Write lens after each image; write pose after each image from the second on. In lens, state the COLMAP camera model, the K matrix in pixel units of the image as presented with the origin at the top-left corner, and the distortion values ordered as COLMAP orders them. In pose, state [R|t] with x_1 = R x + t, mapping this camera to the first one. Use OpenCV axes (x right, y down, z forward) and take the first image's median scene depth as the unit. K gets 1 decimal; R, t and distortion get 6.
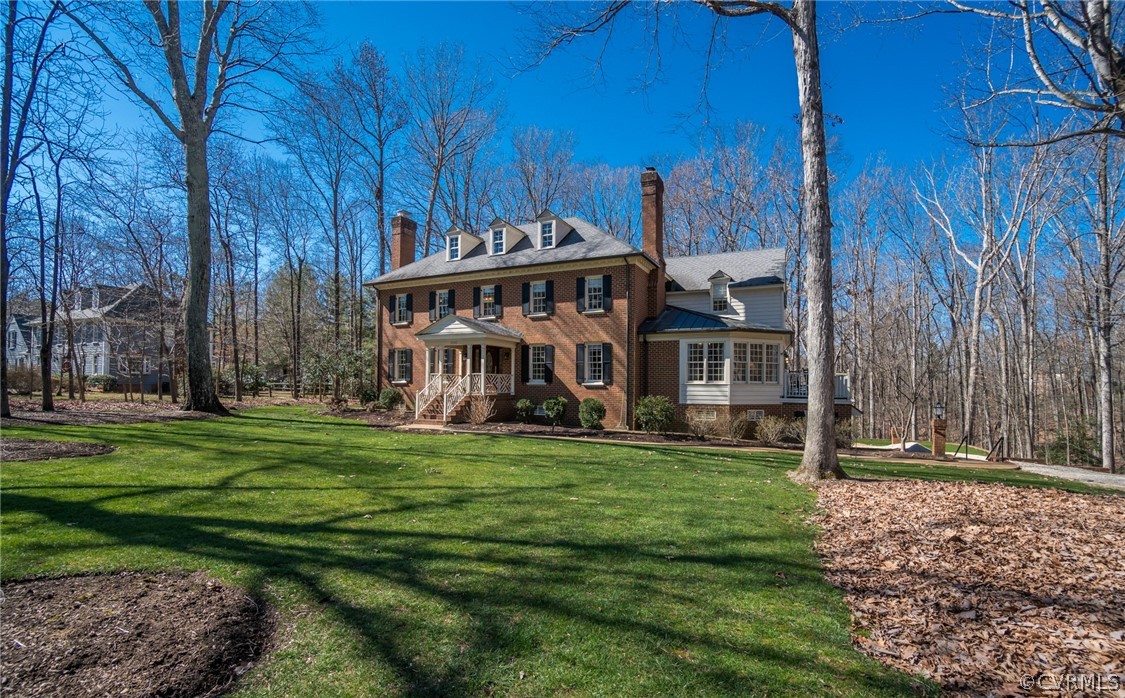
lens RADIAL K [[500.3, 0, 564.7], [0, 500.3, 368.6], [0, 0, 1]] dist [-0.064725, 0.024353]
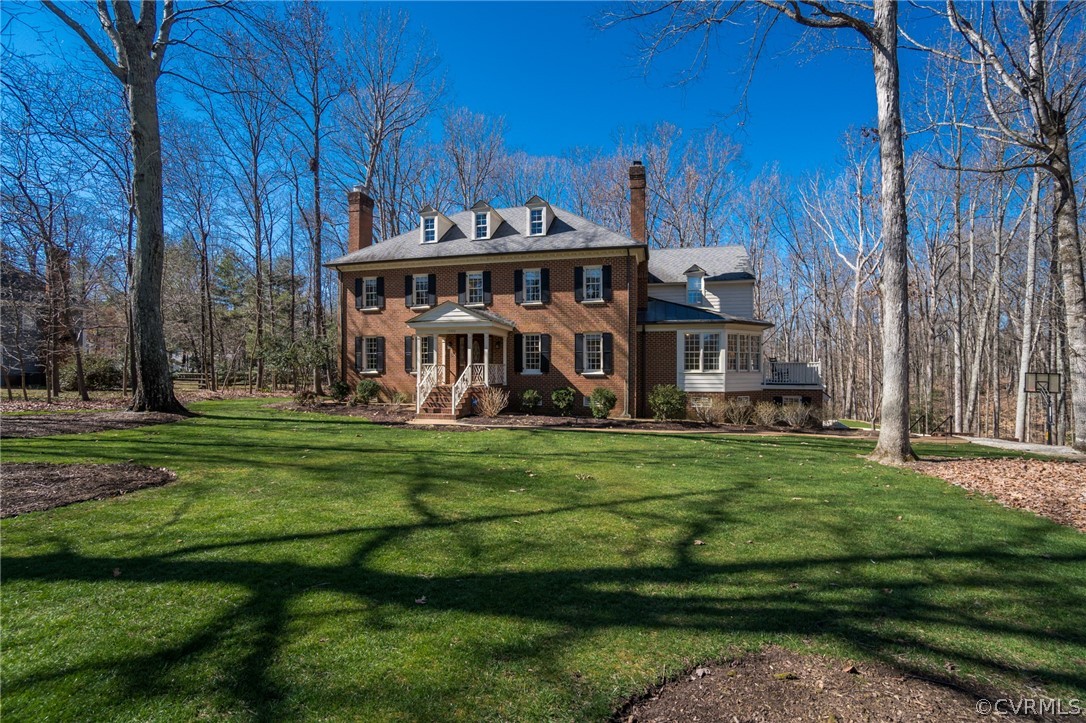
lens RADIAL K [[483.7, 0, 541.1], [0, 483.7, 362.5], [0, 0, 1]] dist [-0.061321, 0.021189]
pose [[0.976789, -0.005383, 0.214137, -0.252232], [0.000927, 0.999781, 0.020901, -0.011775], [-0.214203, -0.020218, 0.976580, 0.071459]]
